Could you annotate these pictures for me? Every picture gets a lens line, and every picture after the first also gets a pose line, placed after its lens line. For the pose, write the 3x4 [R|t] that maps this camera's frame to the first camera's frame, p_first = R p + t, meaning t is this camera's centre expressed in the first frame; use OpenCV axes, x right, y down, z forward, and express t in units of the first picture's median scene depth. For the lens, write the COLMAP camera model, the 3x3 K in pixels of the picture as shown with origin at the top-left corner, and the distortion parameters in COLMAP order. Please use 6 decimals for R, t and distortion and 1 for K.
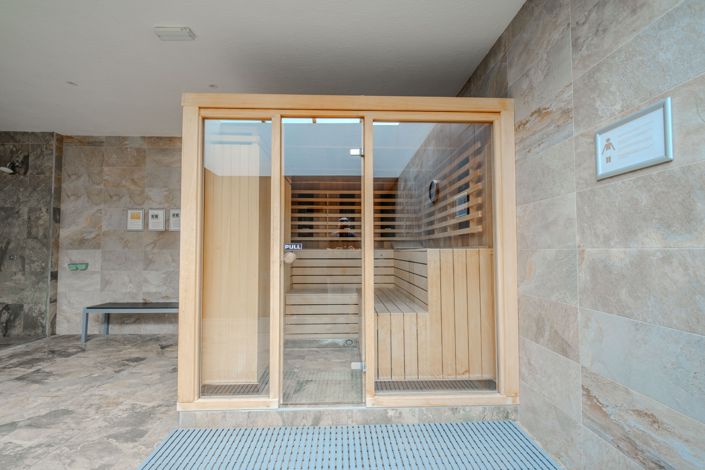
lens RADIAL K [[289.4, 0, 352.3], [0, 289.4, 236.4], [0, 0, 1]] dist [0.000870, 0.000163]
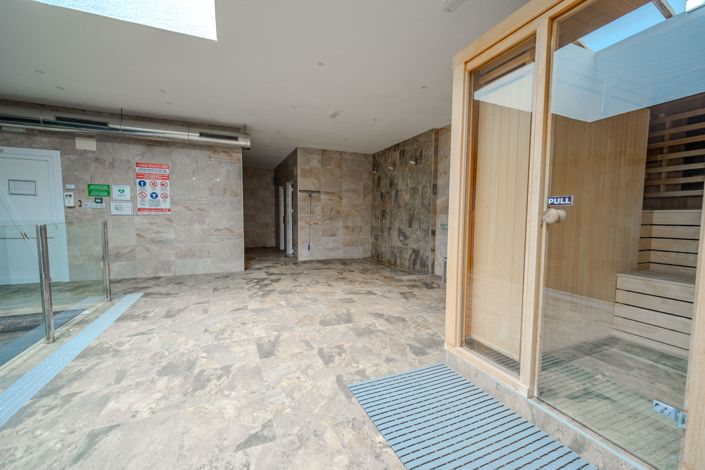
lens RADIAL K [[289.4, 0, 357.1], [0, 289.4, 237.2], [0, 0, 1]] dist [0.000870, 0.000163]
pose [[0.374343, 0.065349, -0.924985, 0.273466], [0.038202, 0.995580, 0.085797, 0.043567], [0.926503, -0.067454, 0.370192, 0.254132]]
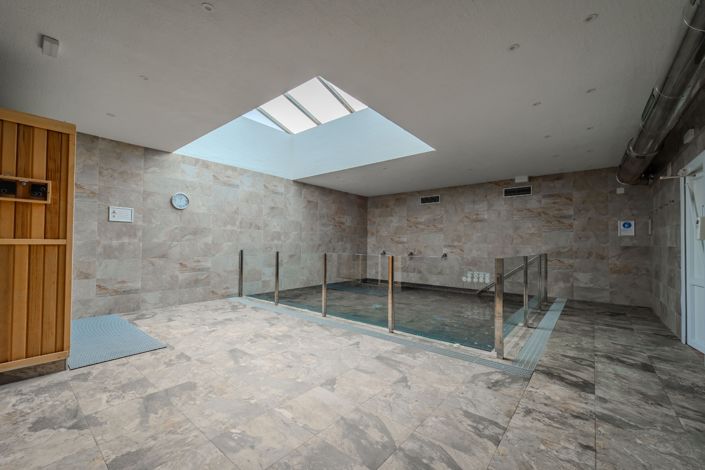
lens RADIAL K [[289.4, 0, 356.2], [0, 289.4, 239.2], [0, 0, 1]] dist [0.000870, 0.000163]
pose [[-0.752327, 0.000556, 0.658790, -2.311720], [-0.042584, 0.997867, -0.049472, 0.040655], [-0.657412, -0.065273, -0.750699, 1.060485]]
